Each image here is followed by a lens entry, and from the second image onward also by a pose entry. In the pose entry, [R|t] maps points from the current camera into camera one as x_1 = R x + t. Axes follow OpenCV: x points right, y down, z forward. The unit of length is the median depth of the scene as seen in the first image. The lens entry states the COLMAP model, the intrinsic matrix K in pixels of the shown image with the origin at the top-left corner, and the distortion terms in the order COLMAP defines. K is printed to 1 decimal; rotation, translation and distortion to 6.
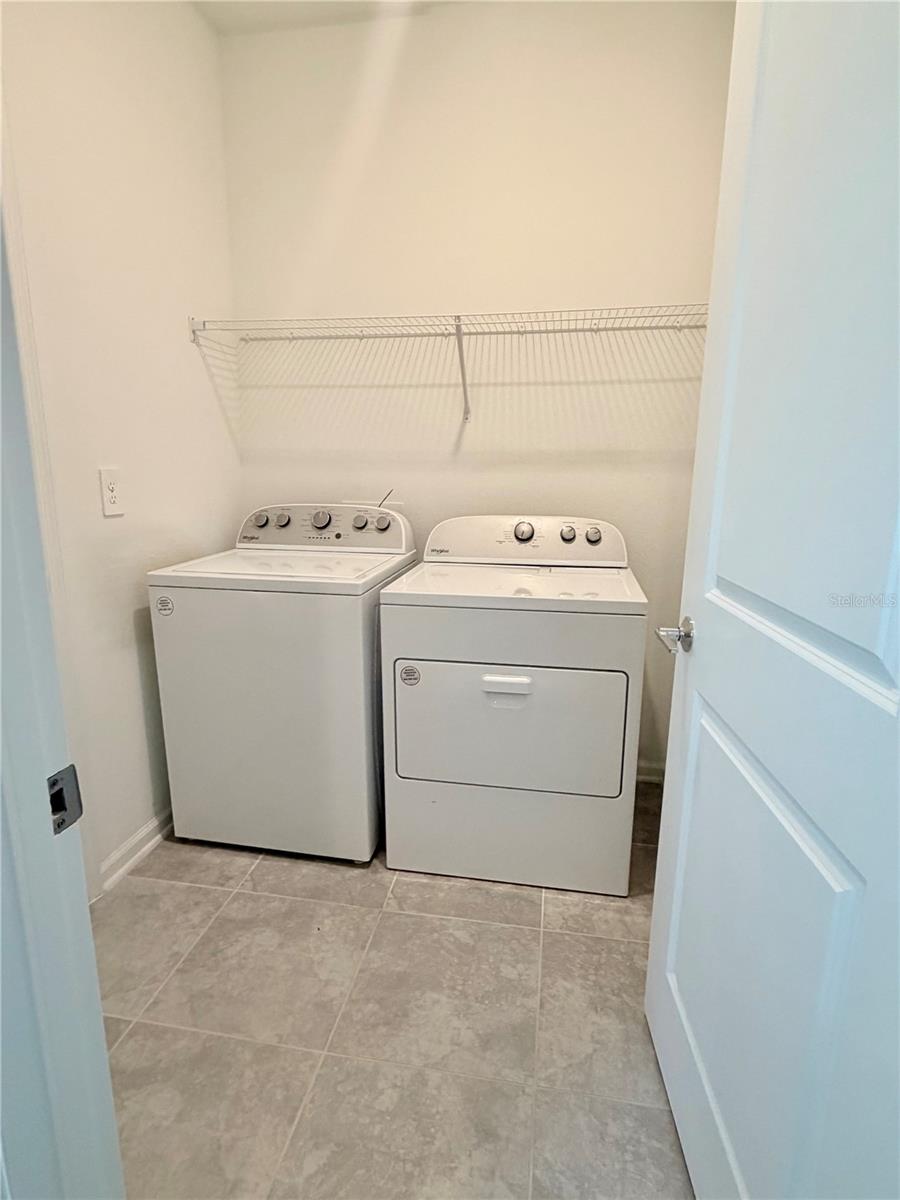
lens RADIAL K [[631.1, 0, 450.0], [0, 631.1, 600.0], [0, 0, 1]] dist [-0.005202, 0.000326]
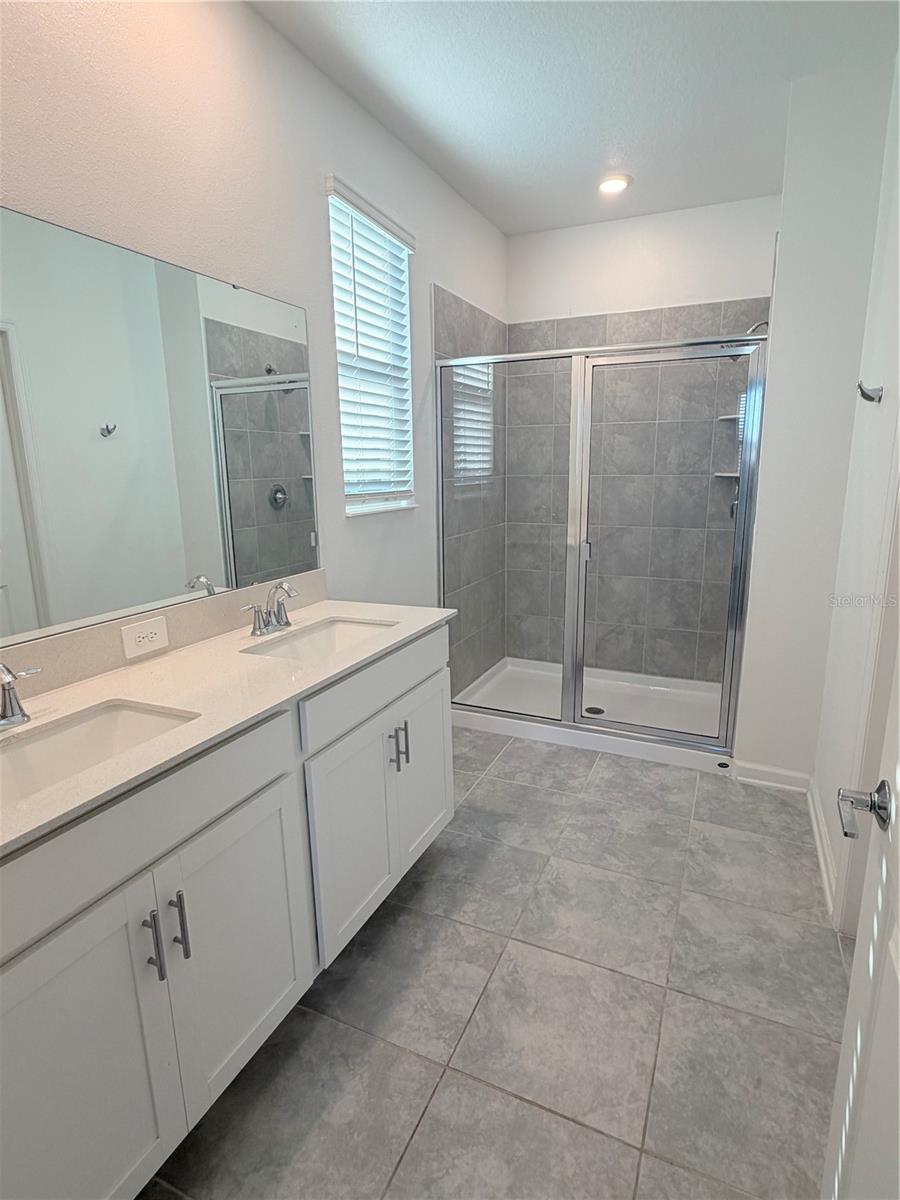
lens RADIAL K [[631.1, 0, 450.0], [0, 631.1, 600.0], [0, 0, 1]] dist [-0.005202, 0.000326]
pose [[-0.968079, -0.043802, 0.246789, 0.050382], [0.064087, 0.908627, 0.412662, -0.575588], [-0.242315, 0.415305, -0.876816, 2.158724]]
